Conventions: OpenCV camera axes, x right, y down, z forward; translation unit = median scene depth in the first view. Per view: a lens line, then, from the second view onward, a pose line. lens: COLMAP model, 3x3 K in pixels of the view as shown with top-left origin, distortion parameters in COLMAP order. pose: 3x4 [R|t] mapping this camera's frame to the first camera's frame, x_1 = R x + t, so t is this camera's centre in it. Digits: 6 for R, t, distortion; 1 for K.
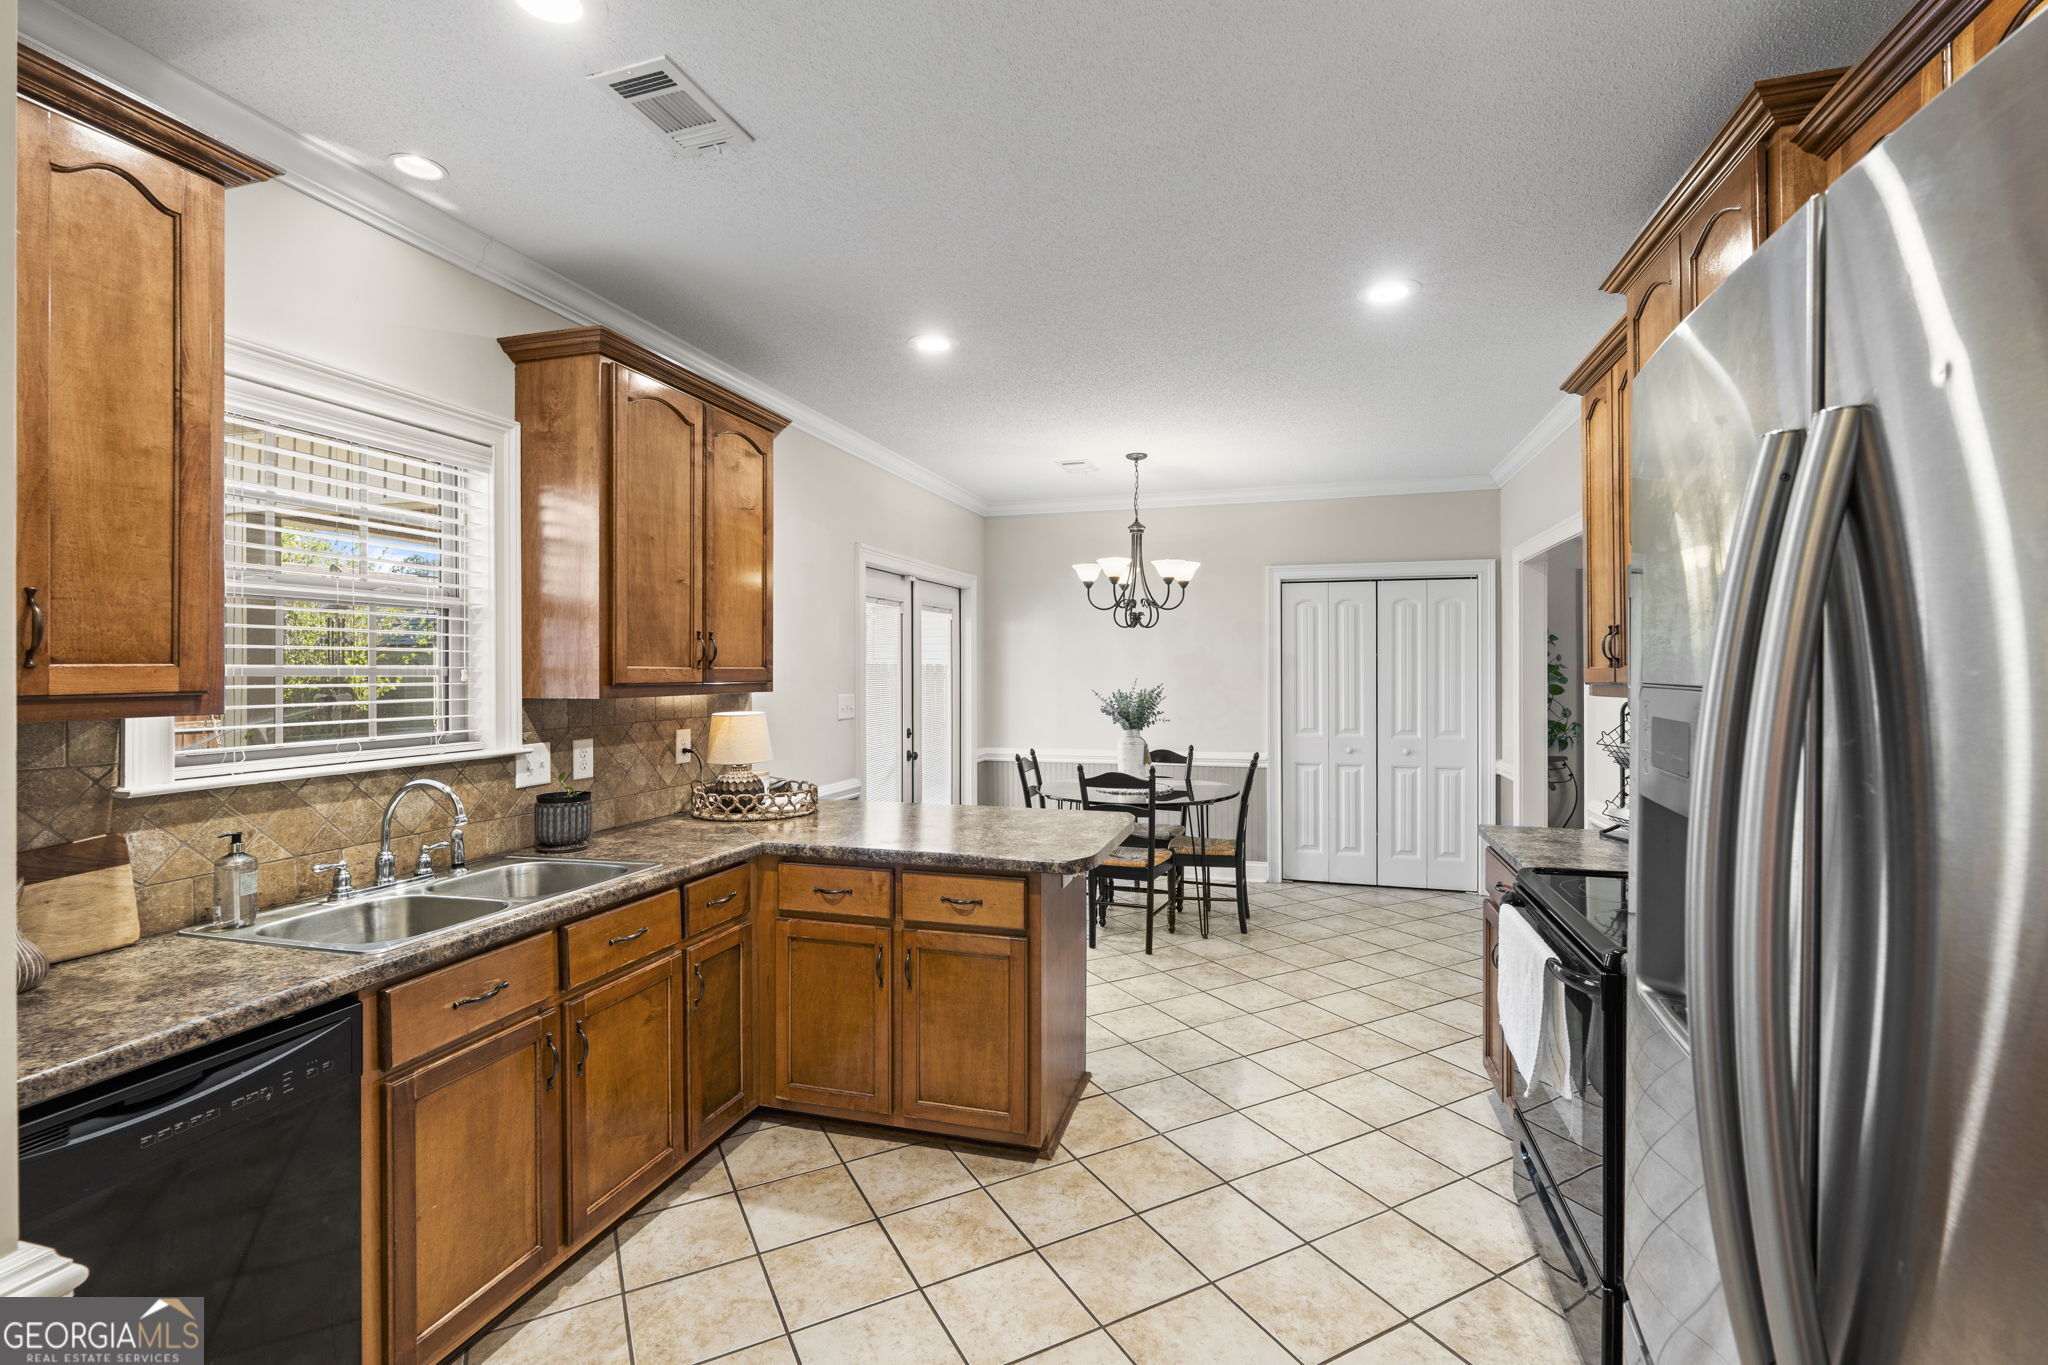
lens RADIAL K [[903.3, 0, 1023.4], [0, 903.3, 672.1], [0, 0, 1]] dist [-0.006317, 0.000828]
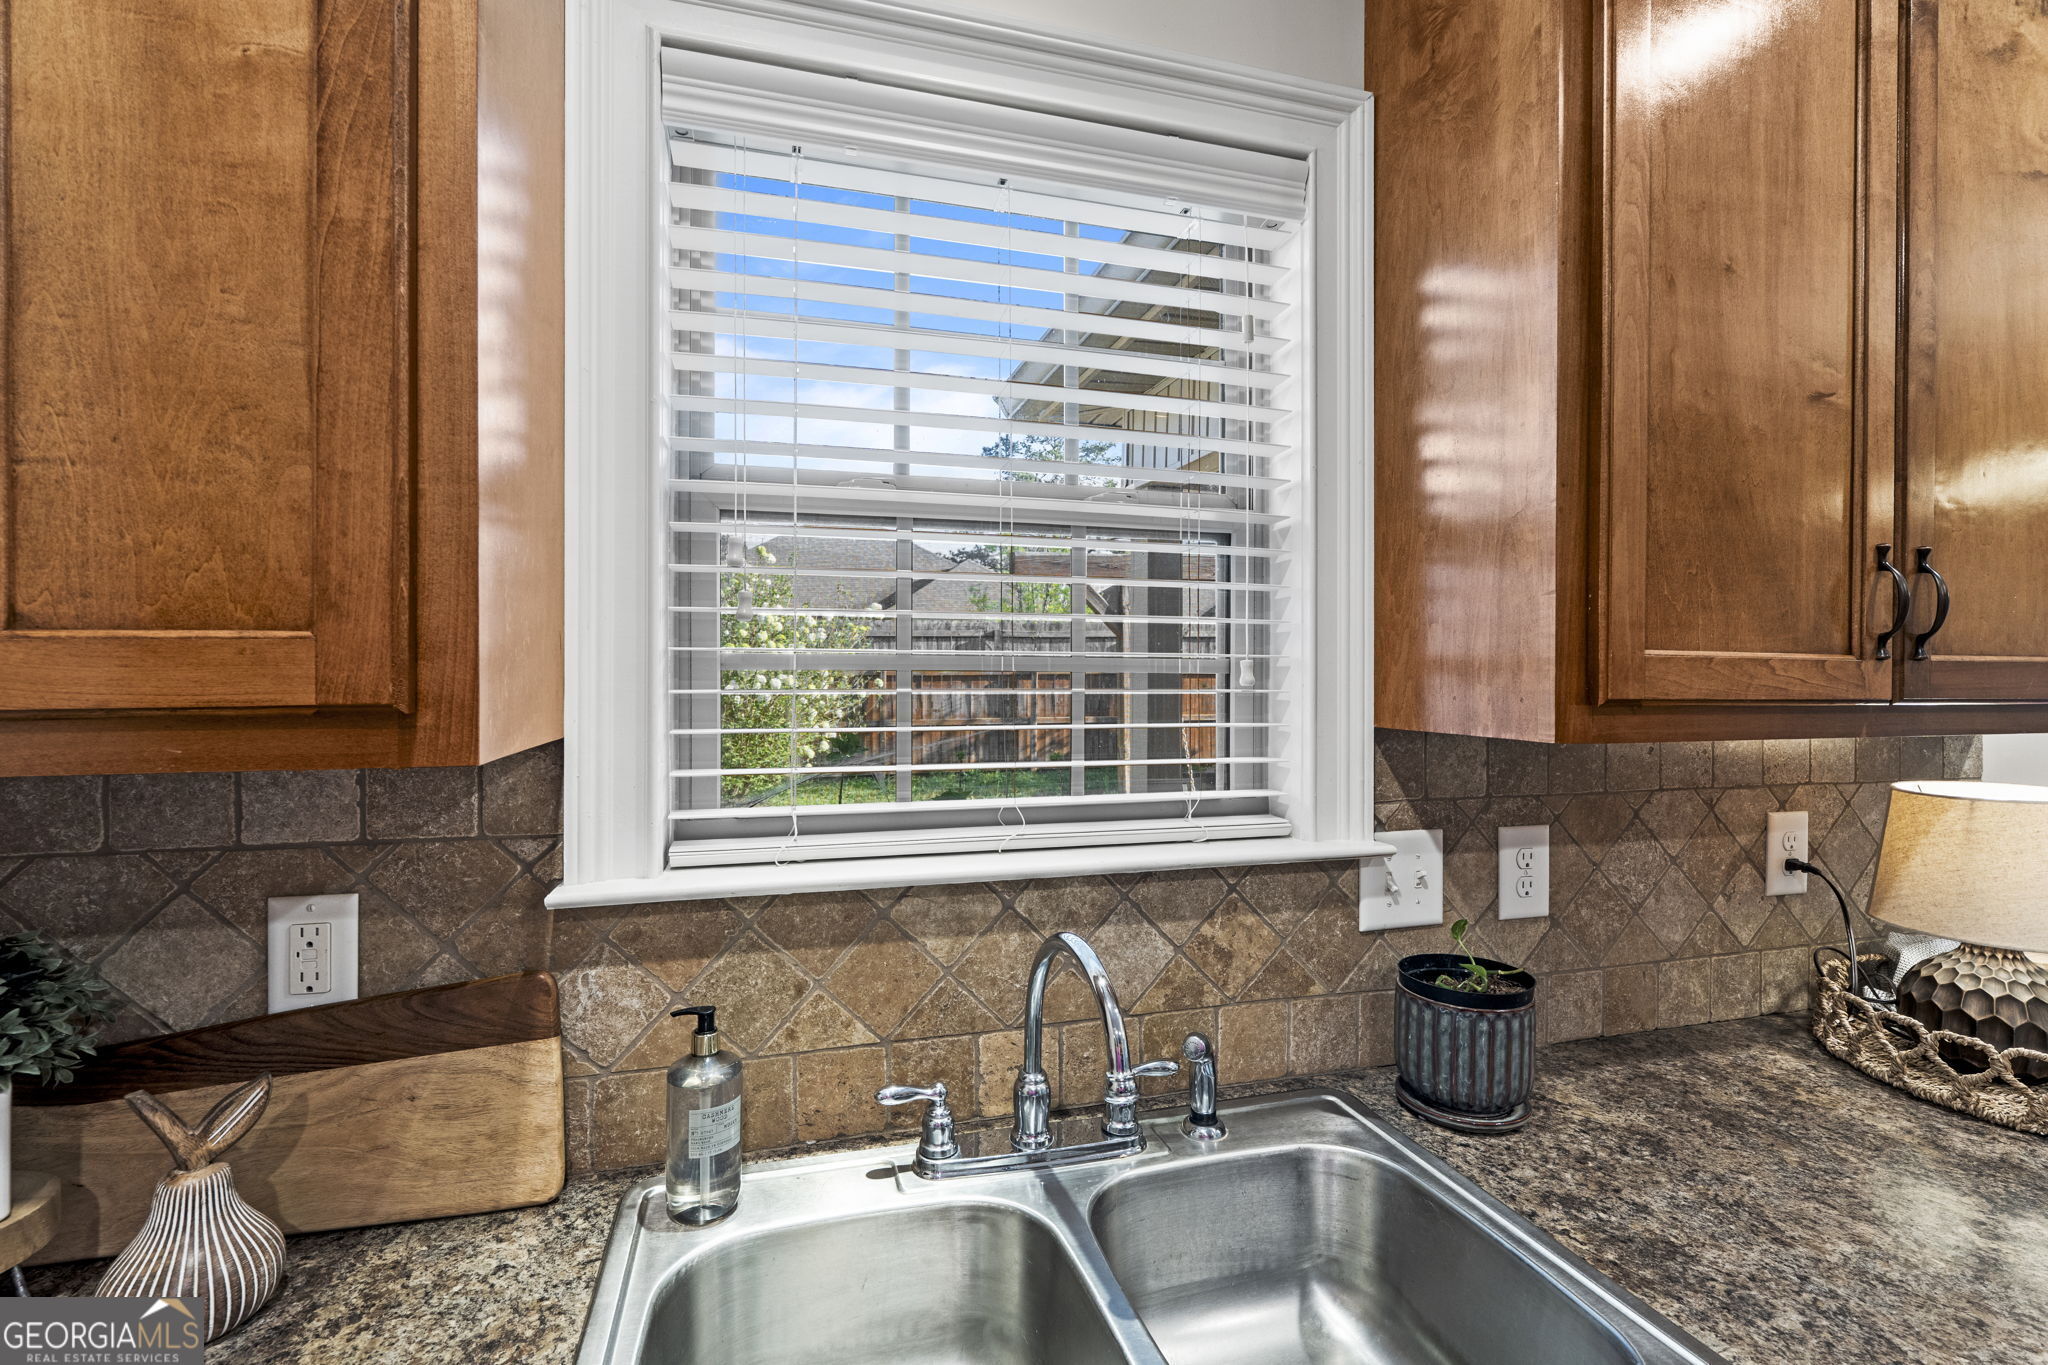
lens RADIAL K [[901.4, 0, 1025.8], [0, 901.4, 678.2], [0, 0, 1]] dist [-0.003898, -0.000102]
pose [[0.537213, 0.008200, -0.843406, -0.262128], [-0.006389, 0.999964, 0.005652, 0.003637], [0.843422, 0.002352, 0.537246, 0.585283]]
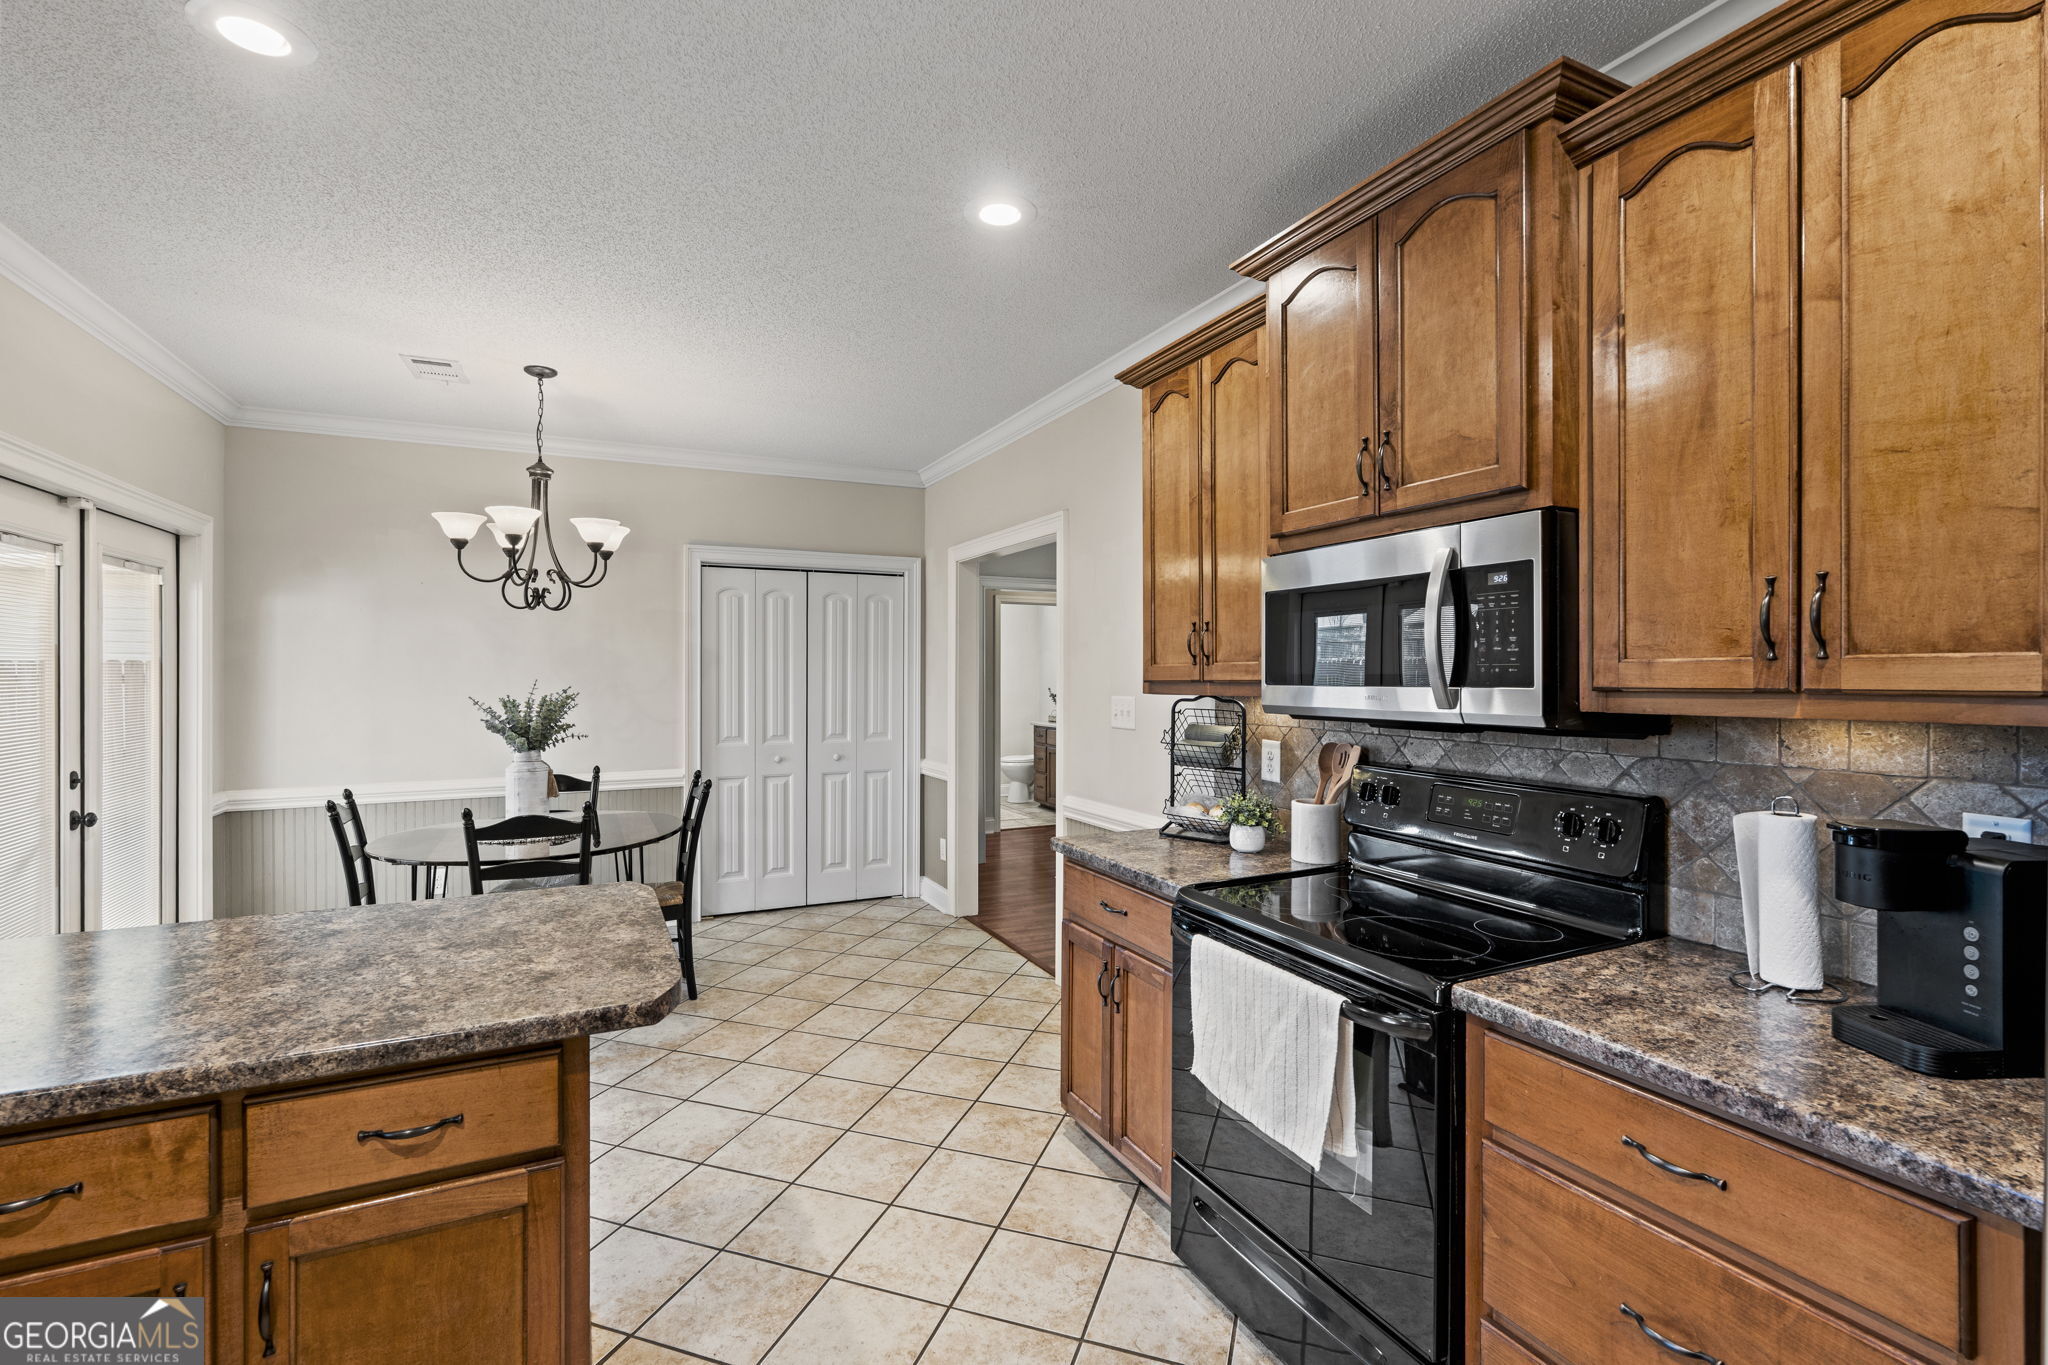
lens RADIAL K [[904.5, 0, 1021.4], [0, 904.5, 668.8], [0, 0, 1]] dist [-0.004618, 0.000037]
pose [[0.733305, 0.002881, 0.679893, -0.147287], [0.000567, 0.999988, -0.004849, 0.003599], [-0.679899, 0.003942, 0.733295, 0.375276]]
